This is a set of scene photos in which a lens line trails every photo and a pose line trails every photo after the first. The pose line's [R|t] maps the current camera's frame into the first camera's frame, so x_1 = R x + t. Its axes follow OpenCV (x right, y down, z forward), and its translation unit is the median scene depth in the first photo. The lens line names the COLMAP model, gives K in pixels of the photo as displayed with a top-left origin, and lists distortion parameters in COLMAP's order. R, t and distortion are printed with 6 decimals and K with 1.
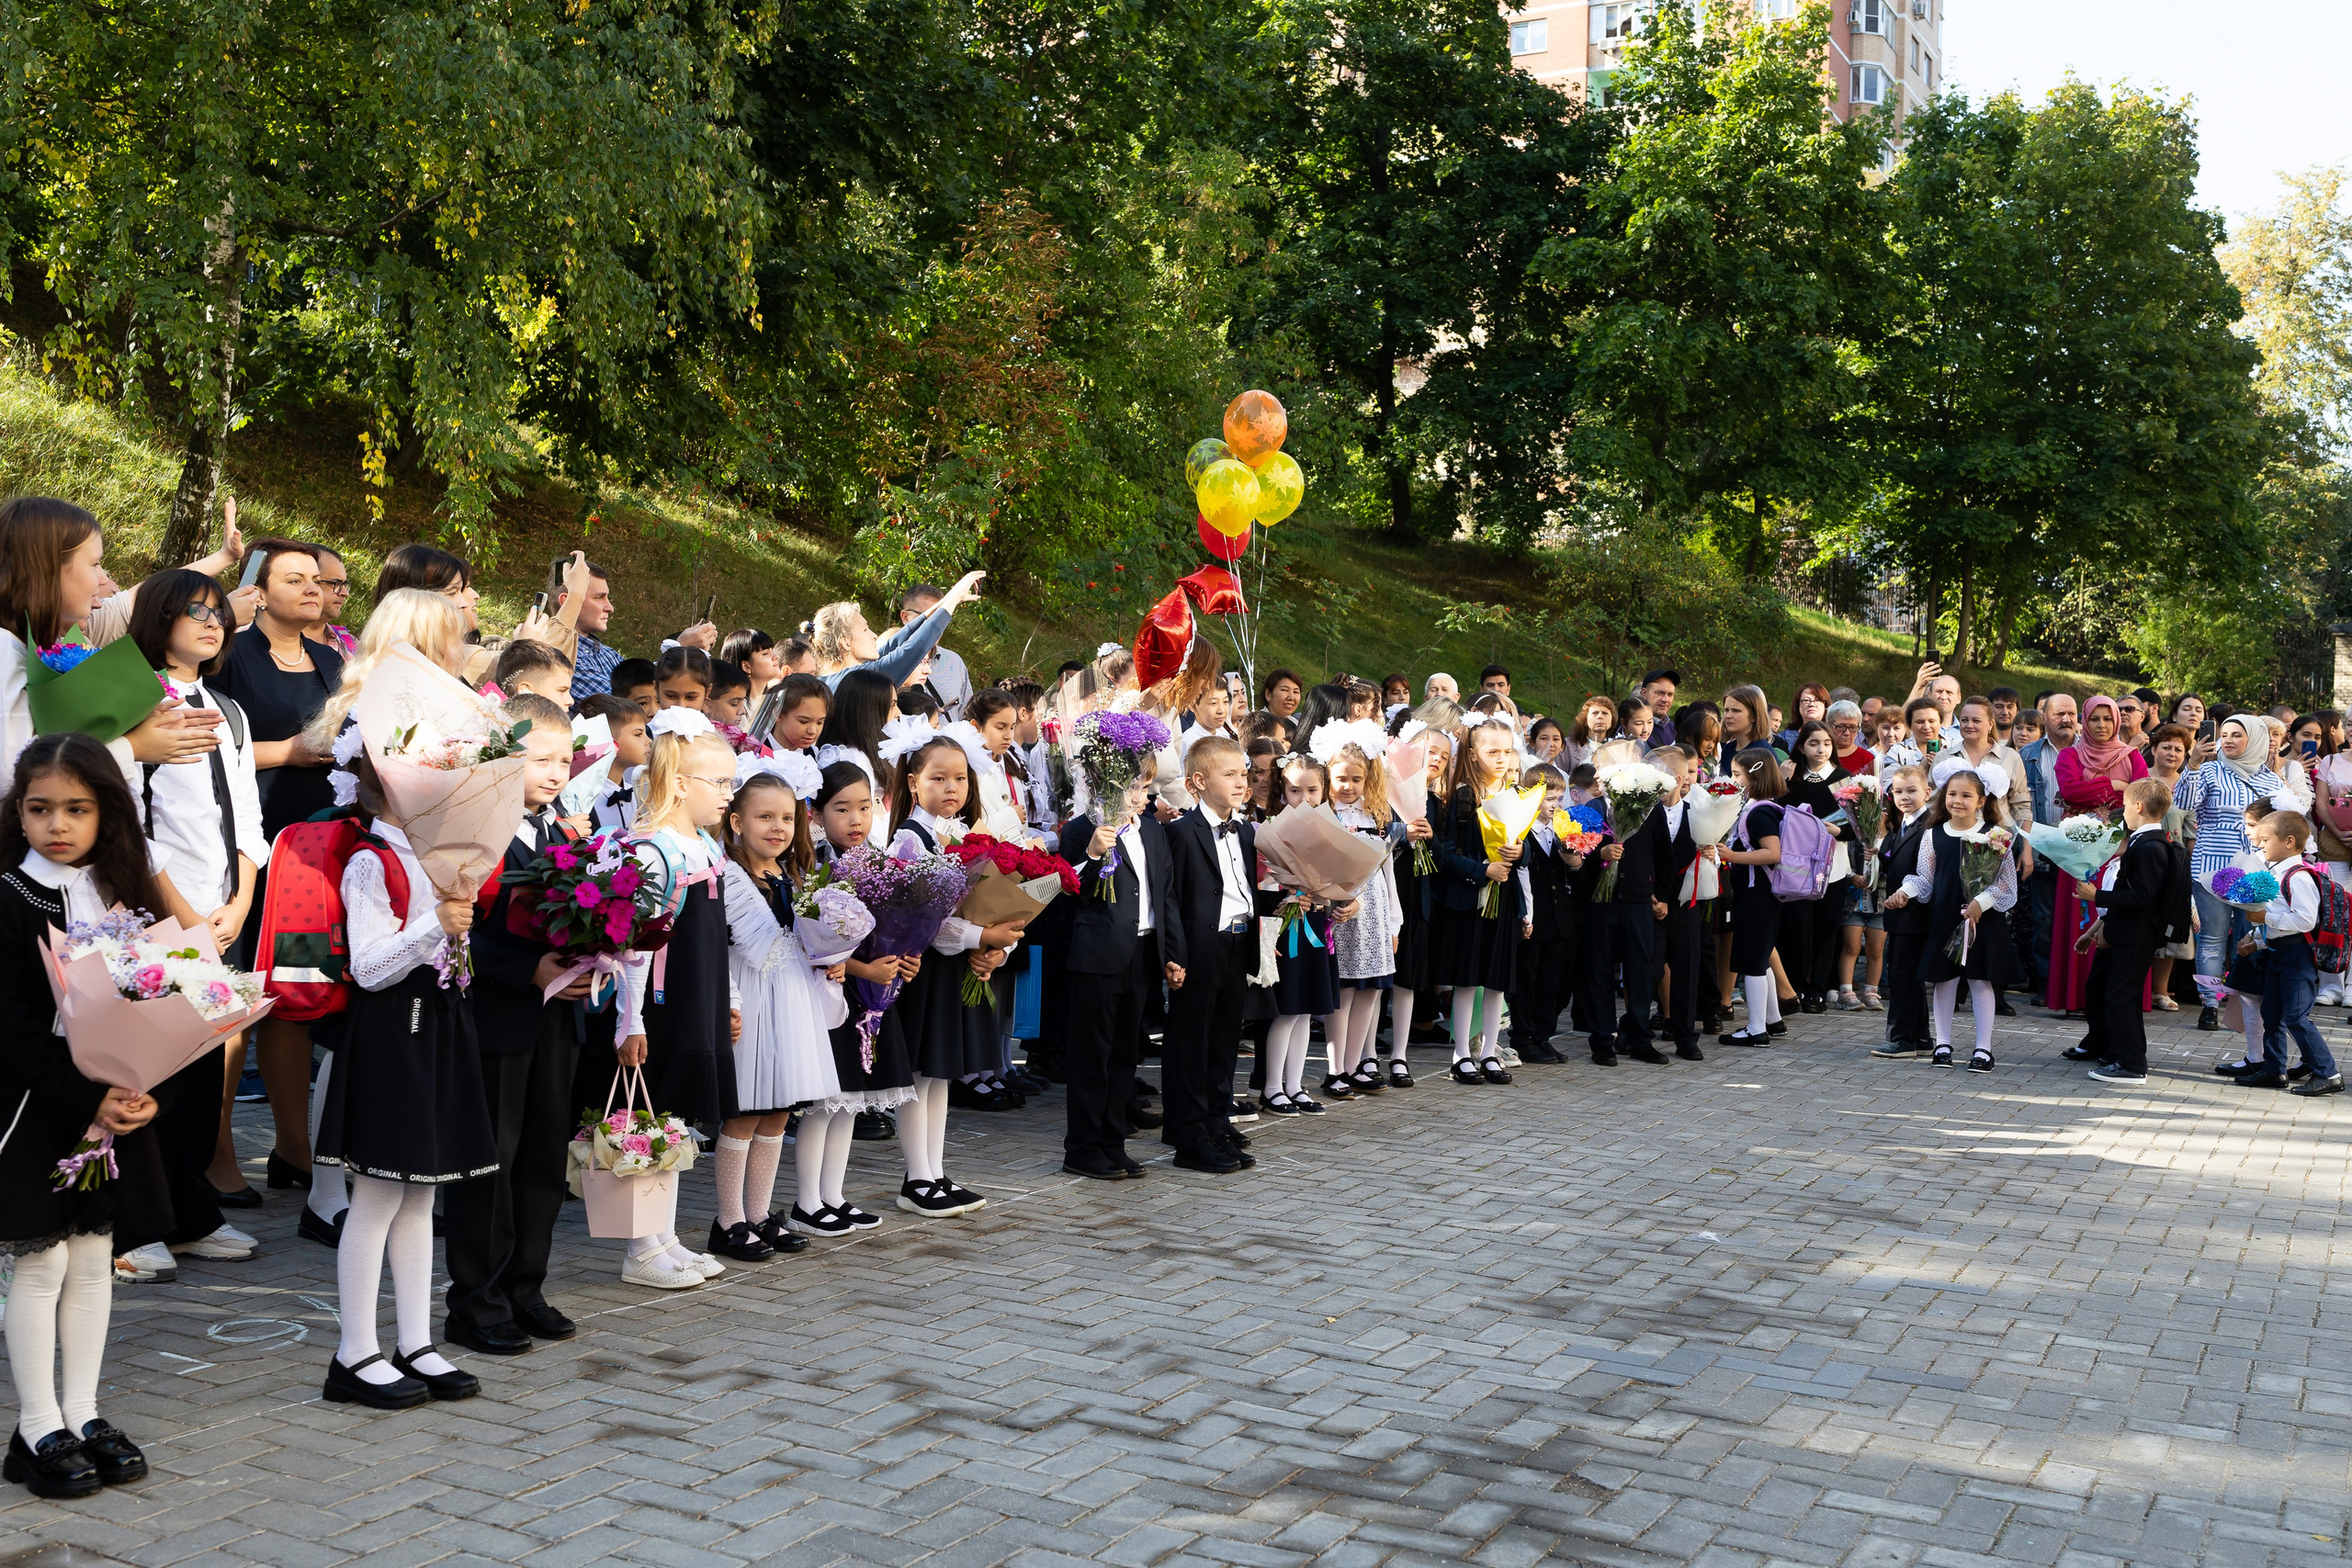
lens RADIAL K [[2343.5, 0, 1174.7], [0, 2343.5, 771.6], [0, 0, 1]] dist [0.000495, -0.000910]
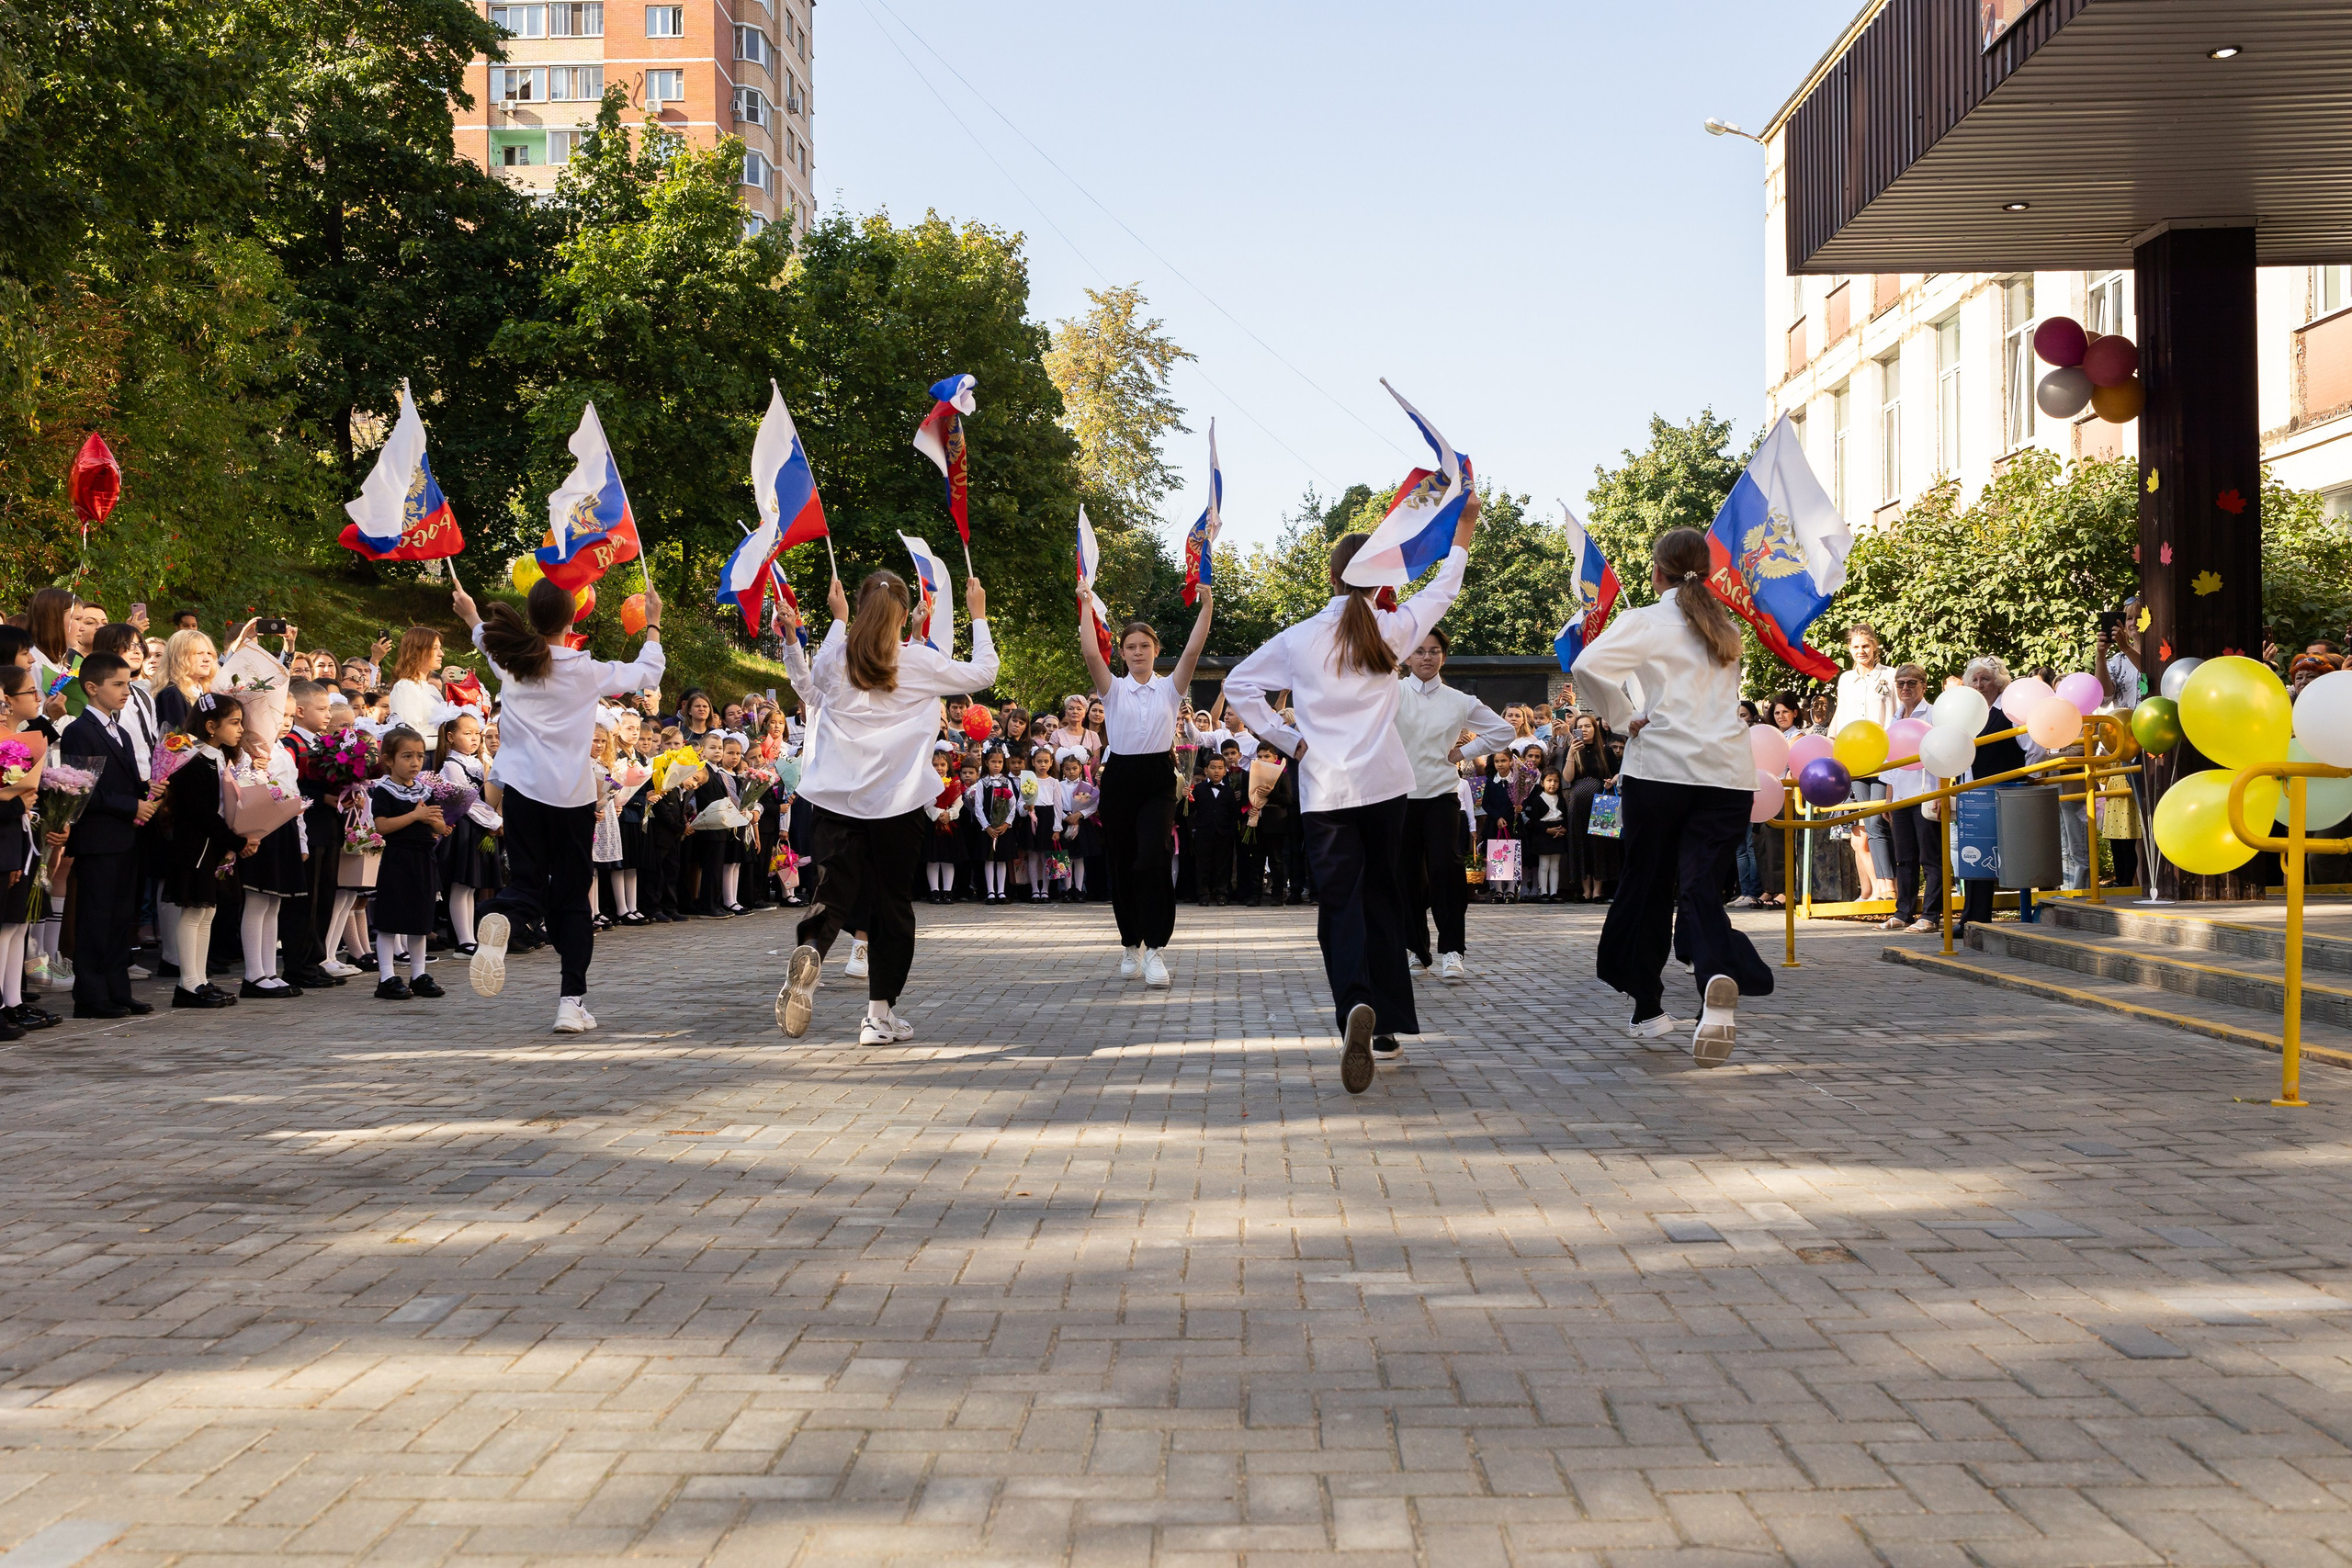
lens RADIAL K [[2318.4, 0, 1176.0], [0, 2318.4, 784.0], [0, 0, 1]] dist [0.004081, -0.012076]
pose [[0.891638, -0.021804, 0.452224, -0.061252], [0.025872, 0.999661, -0.002811, 0.009867], [-0.452010, 0.014206, 0.891900, -0.141767]]
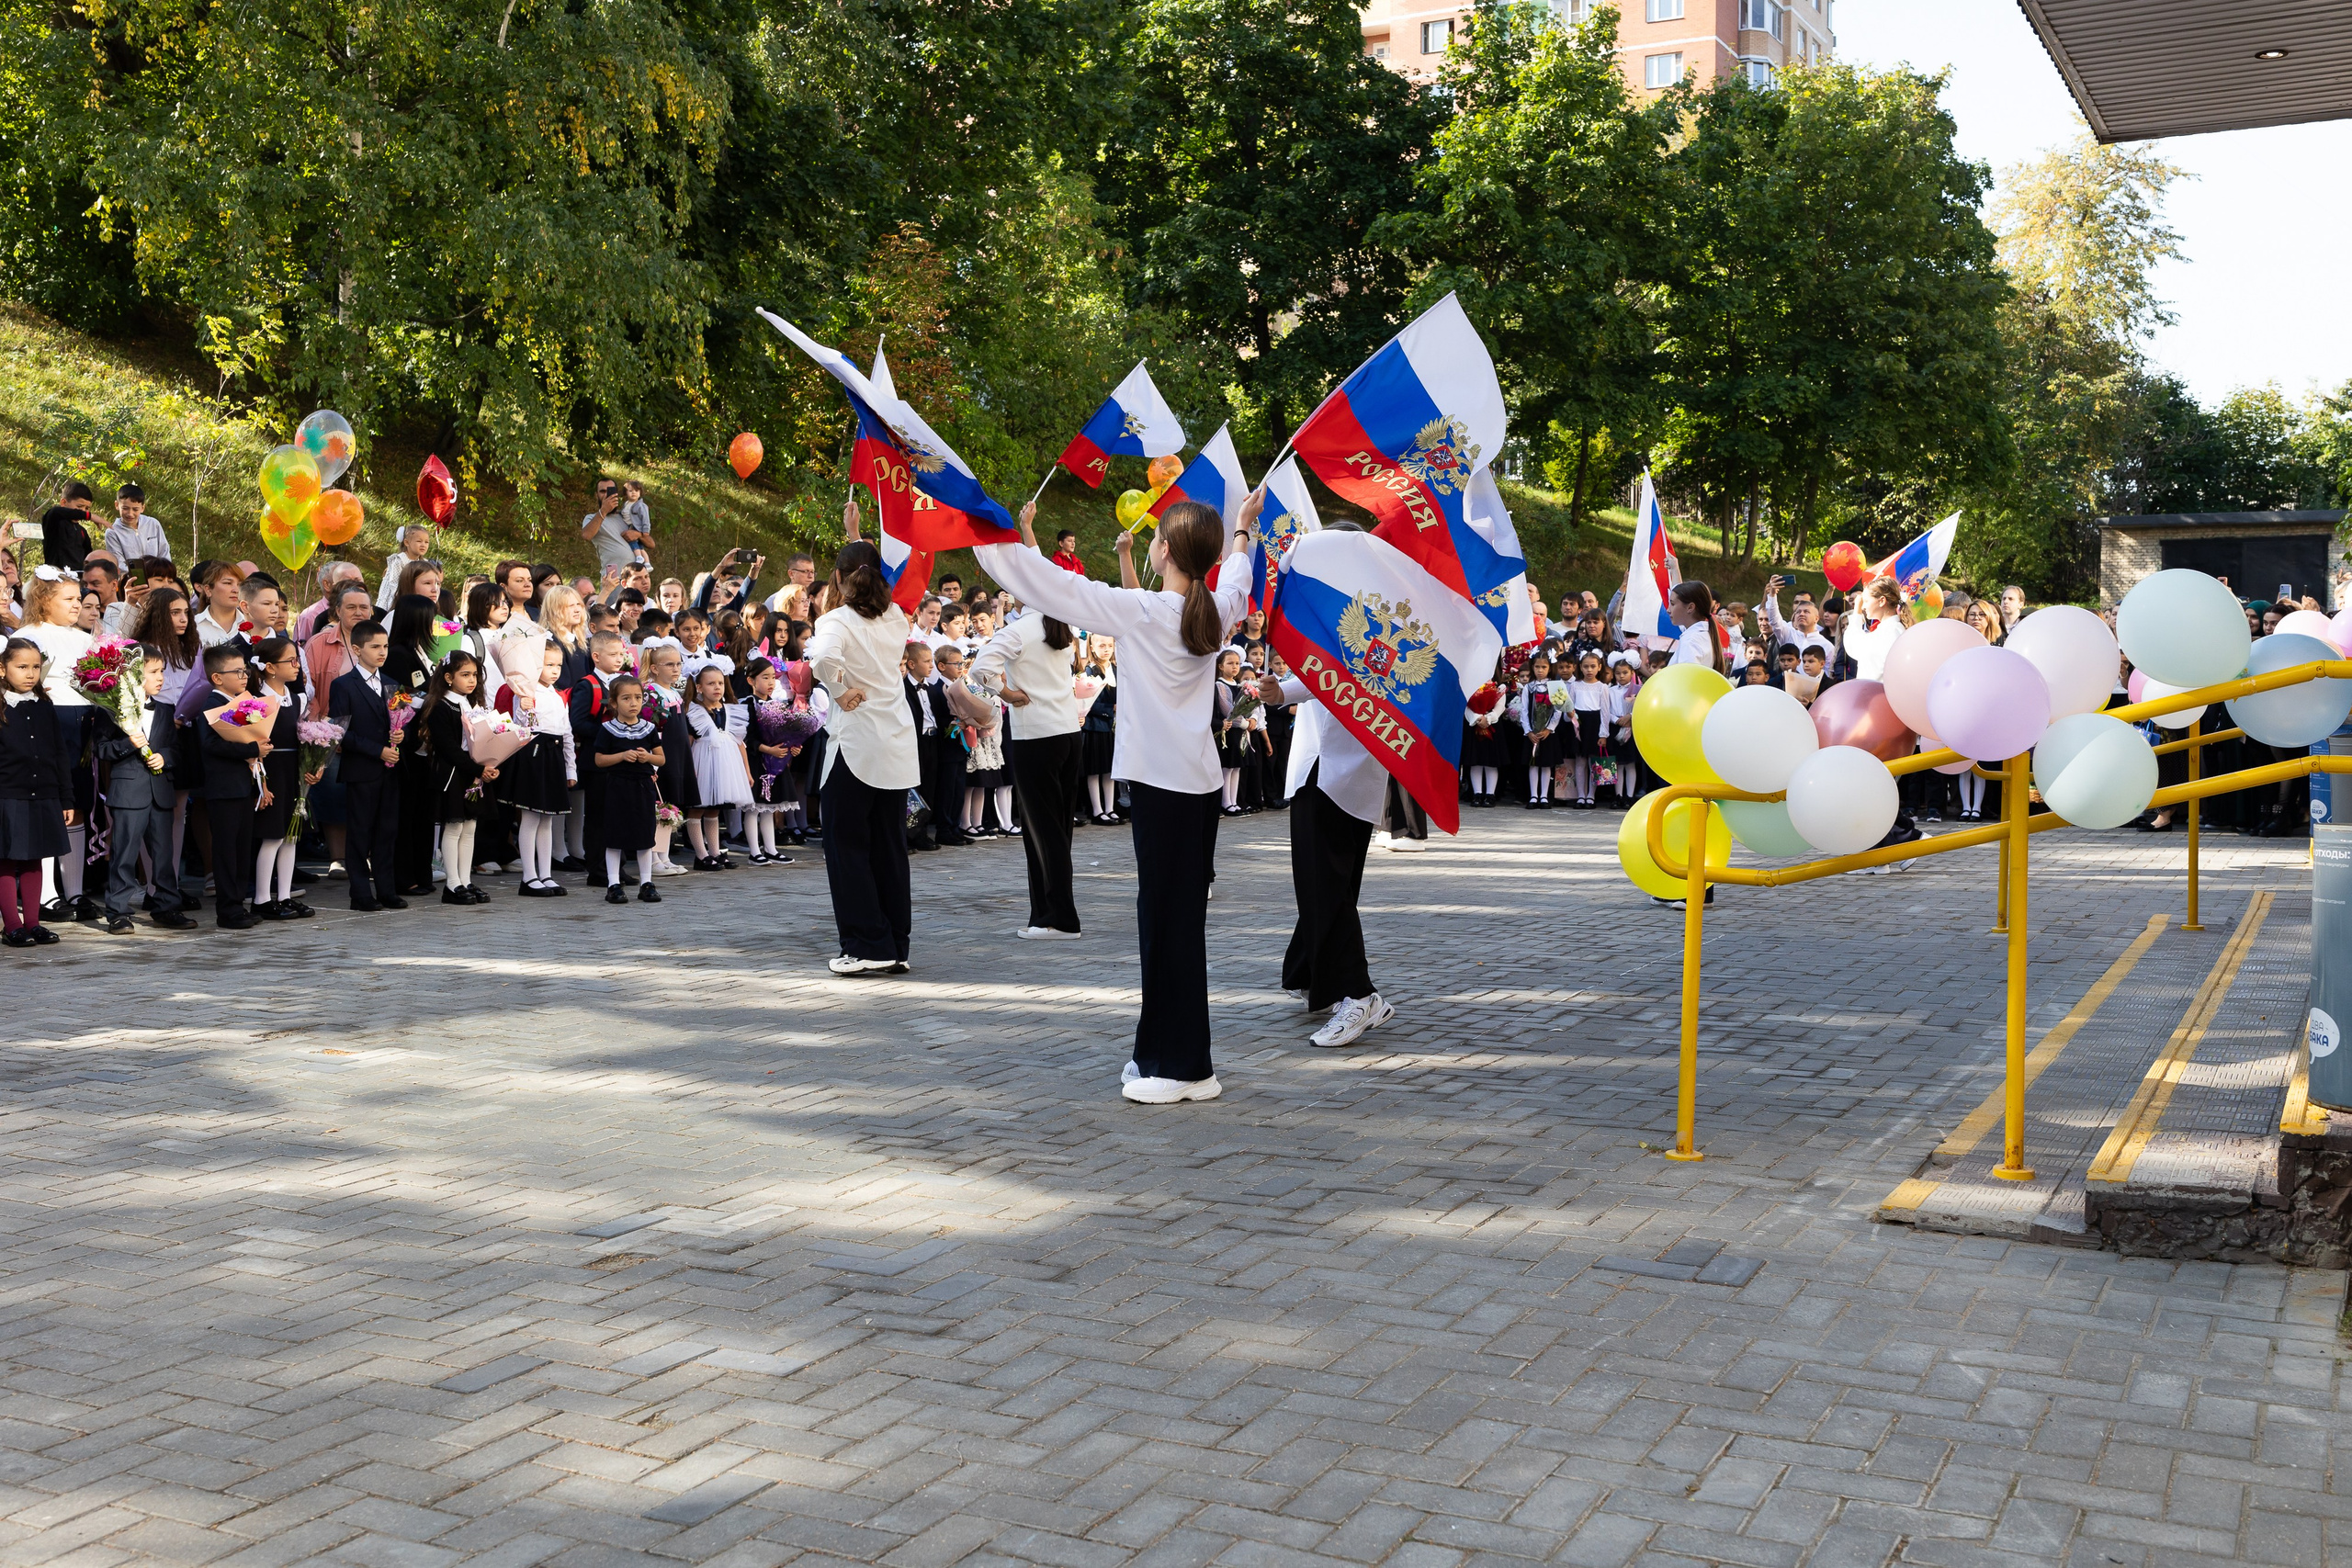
lens RADIAL K [[2318.4, 0, 1176.0], [0, 2318.4, 784.0], [0, 0, 1]] dist [0.004081, -0.012076]
pose [[0.999707, -0.022934, 0.007785, 0.036031], [0.022530, 0.998569, 0.048499, 0.002712], [-0.008886, -0.048309, 0.998793, -0.175196]]
